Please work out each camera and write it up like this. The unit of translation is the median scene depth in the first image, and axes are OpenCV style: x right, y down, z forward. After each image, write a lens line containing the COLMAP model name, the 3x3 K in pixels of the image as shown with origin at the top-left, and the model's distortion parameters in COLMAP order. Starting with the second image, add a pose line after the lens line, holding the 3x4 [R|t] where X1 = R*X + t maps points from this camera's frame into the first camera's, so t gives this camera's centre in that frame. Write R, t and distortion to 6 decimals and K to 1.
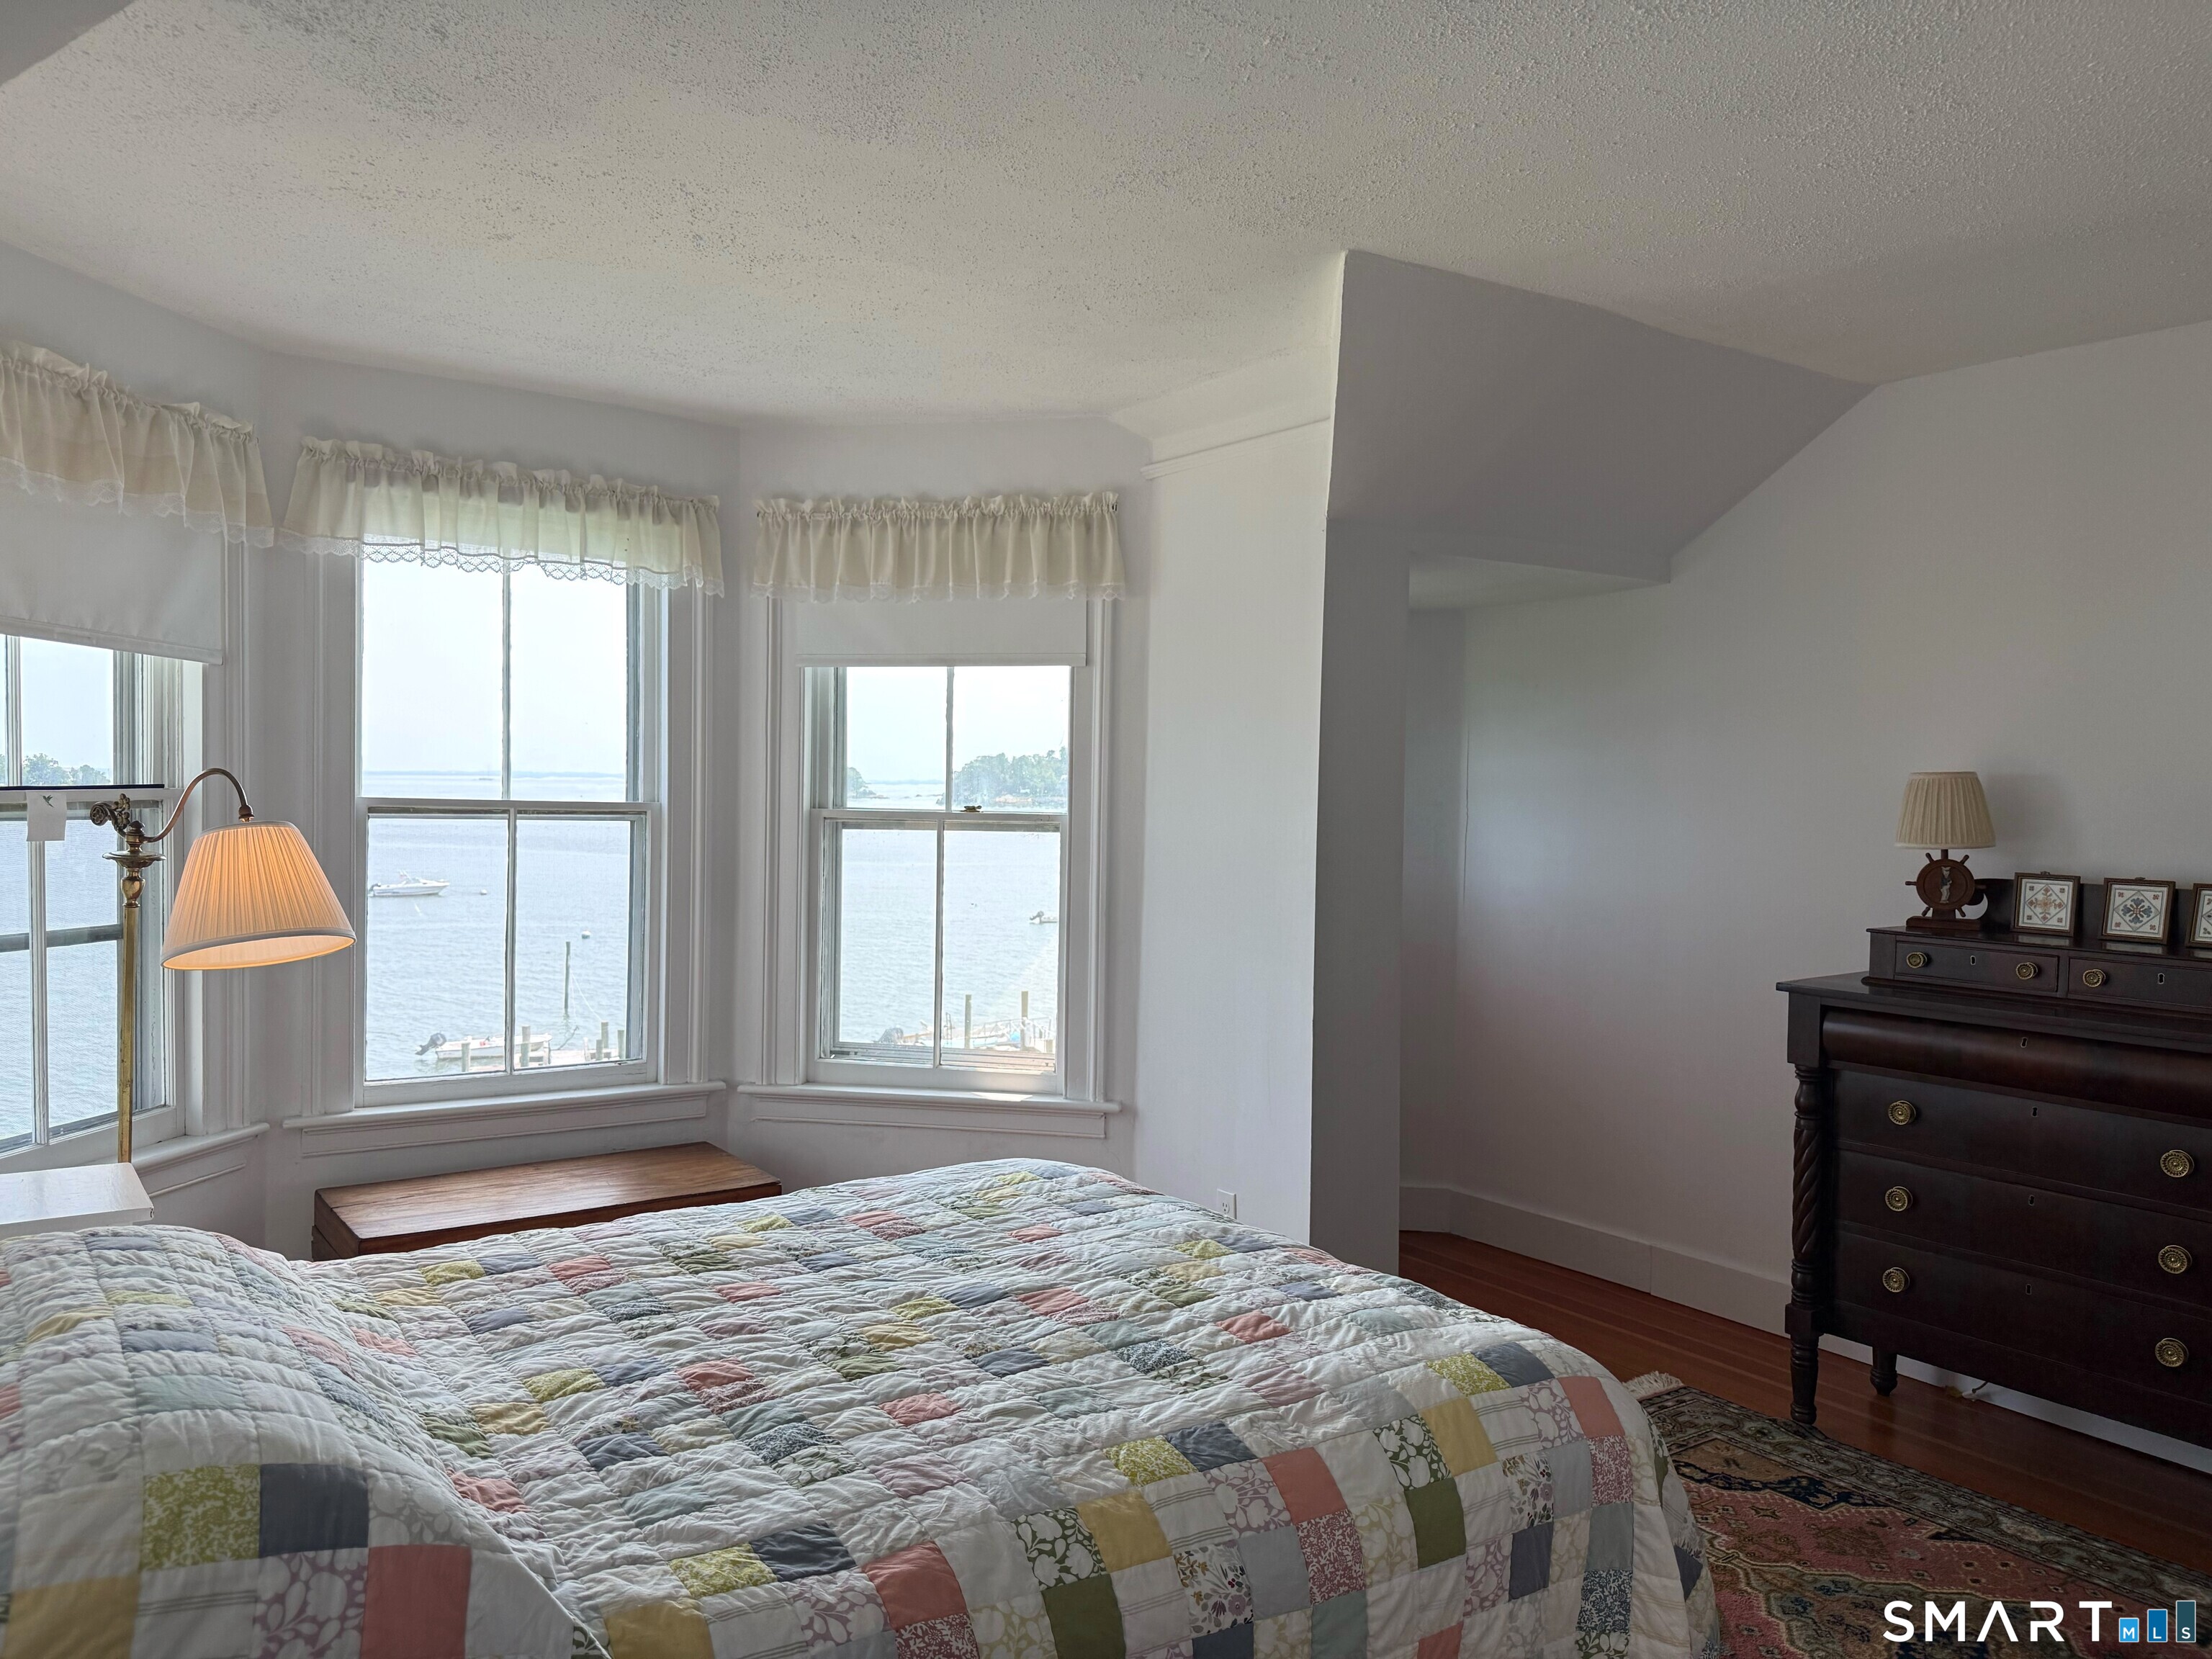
lens RADIAL K [[1549.9, 0, 1059.0], [0, 1549.9, 829.5], [0, 0, 1]] dist [0.002259, -0.057989]
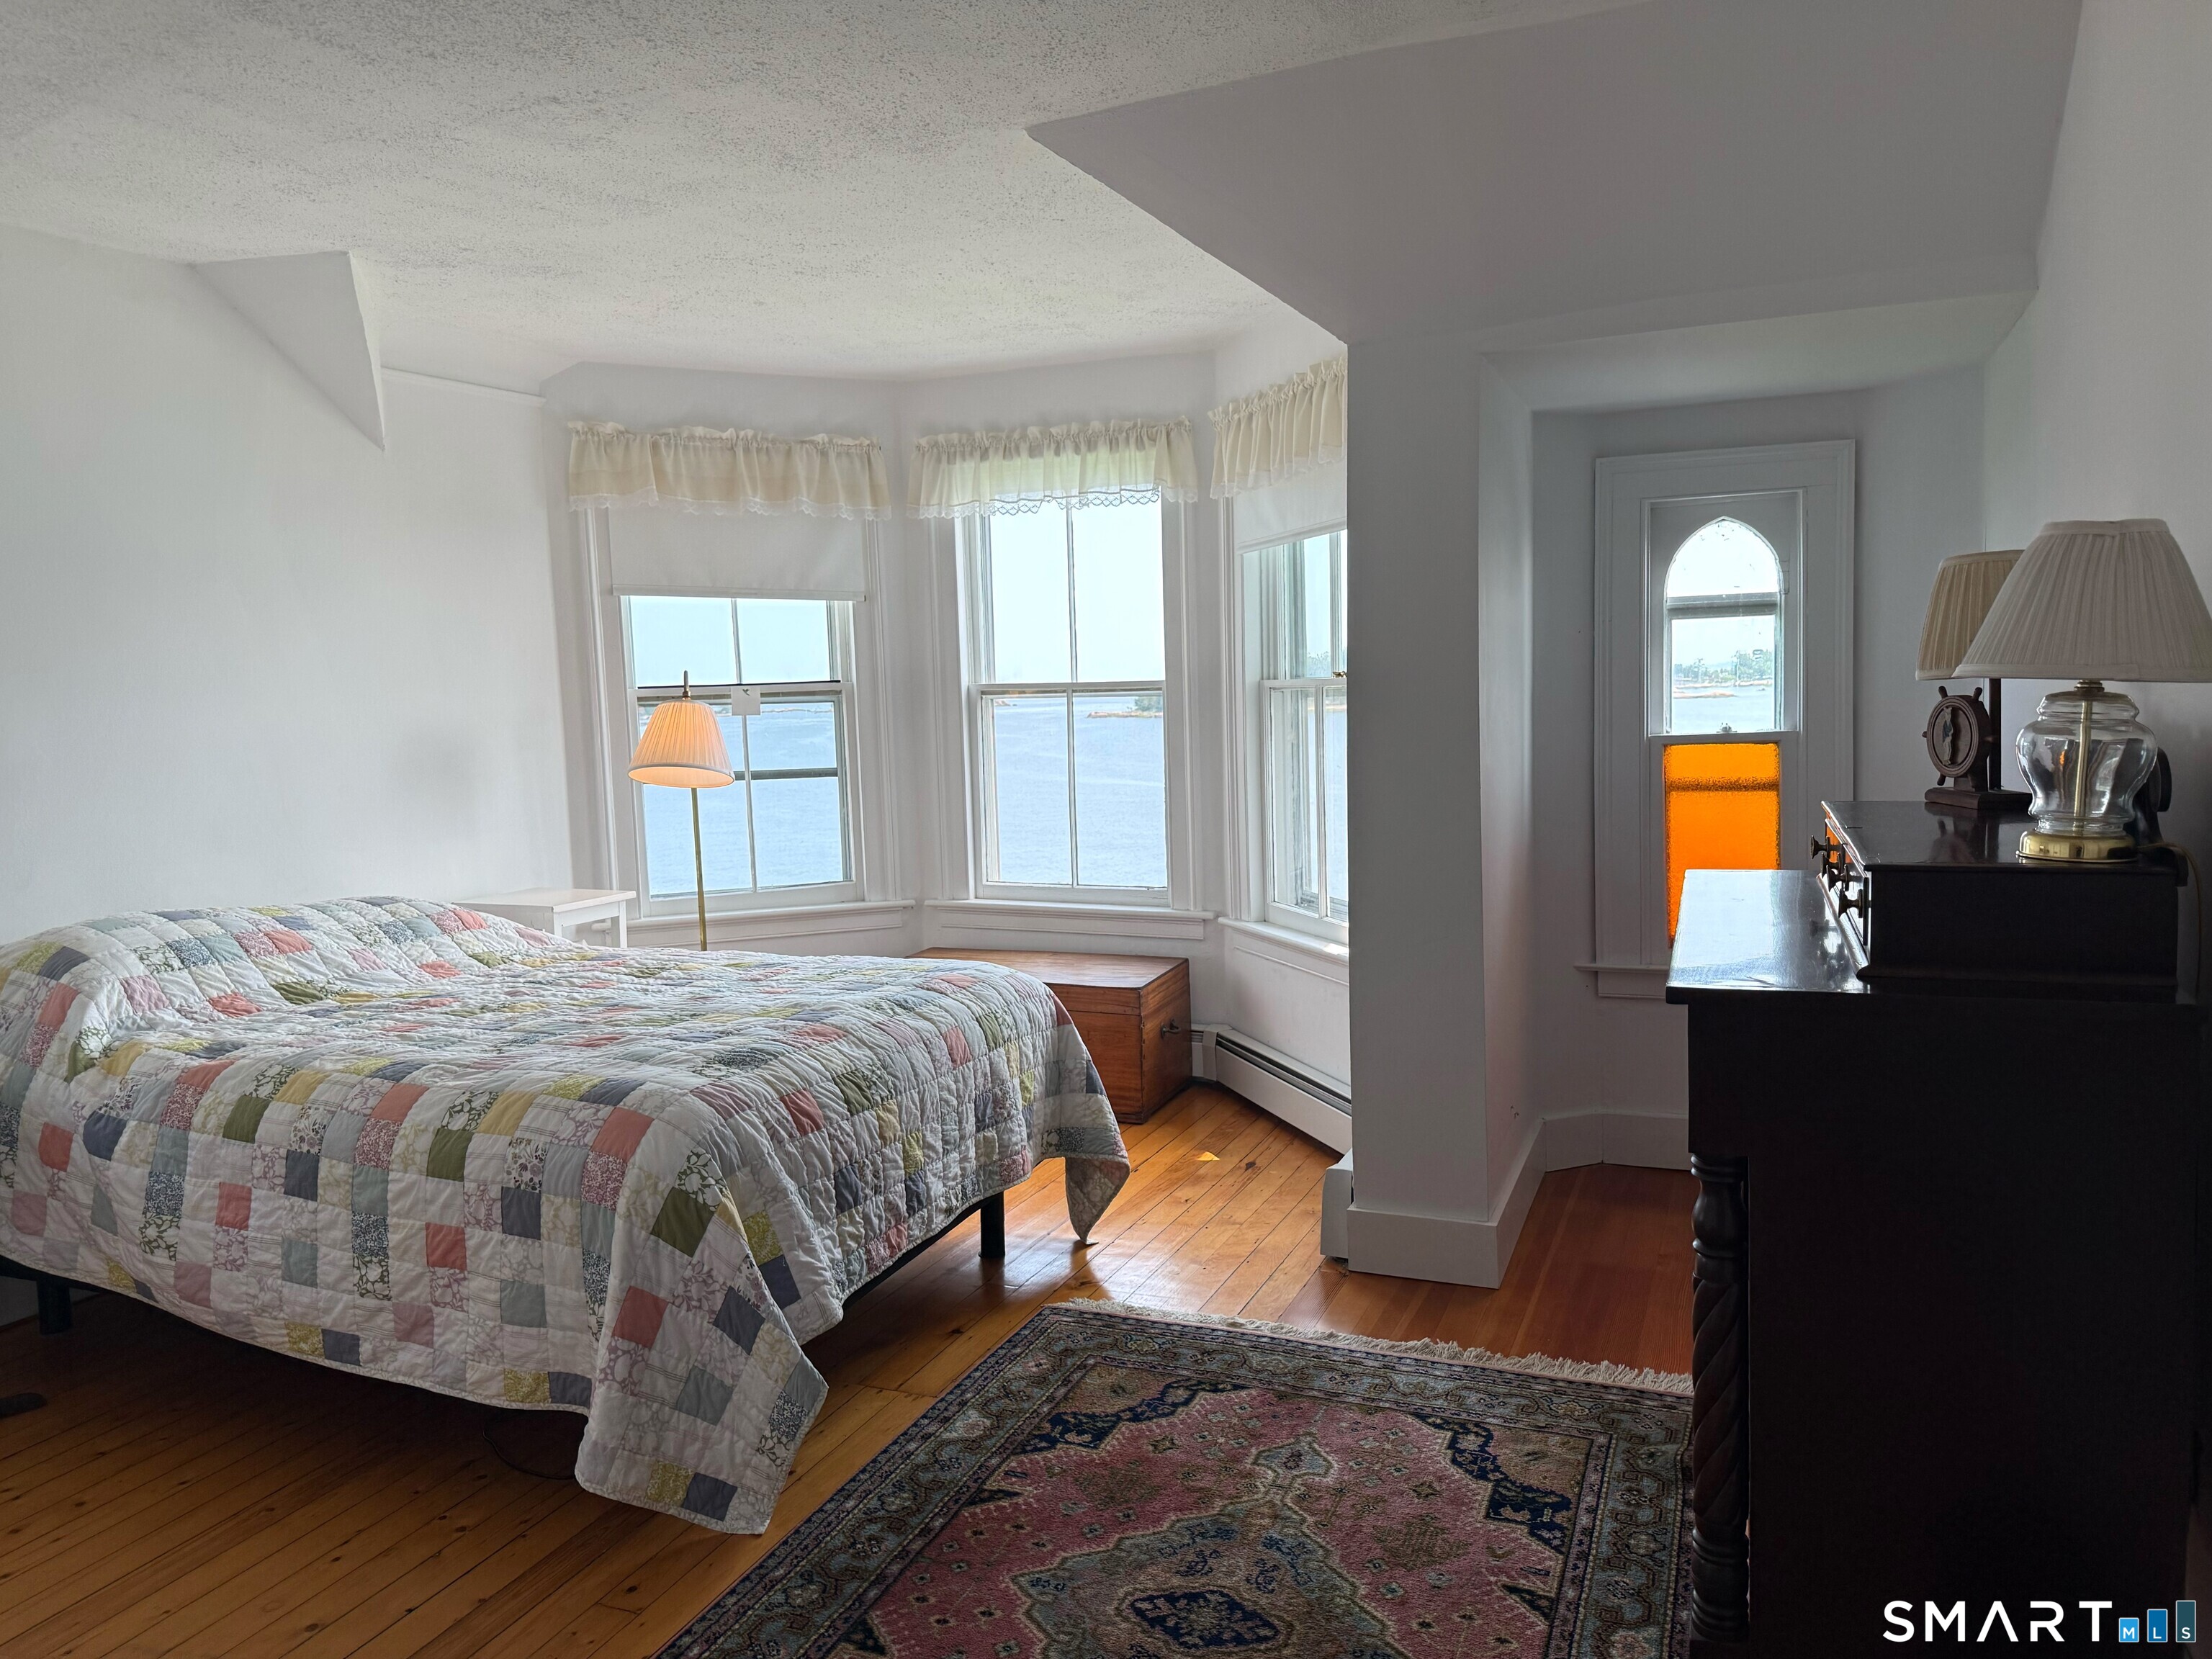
lens RADIAL K [[1523.0, 0, 1106.0], [0, 1523.0, 829.5], [0, 0, 1]] dist [0.072633, -0.146024]
pose [[0.554973, 0.043528, -0.830729, 0.896570], [0.019278, 0.997689, 0.065154, 0.025921], [0.831645, -0.052173, 0.552851, 0.358398]]
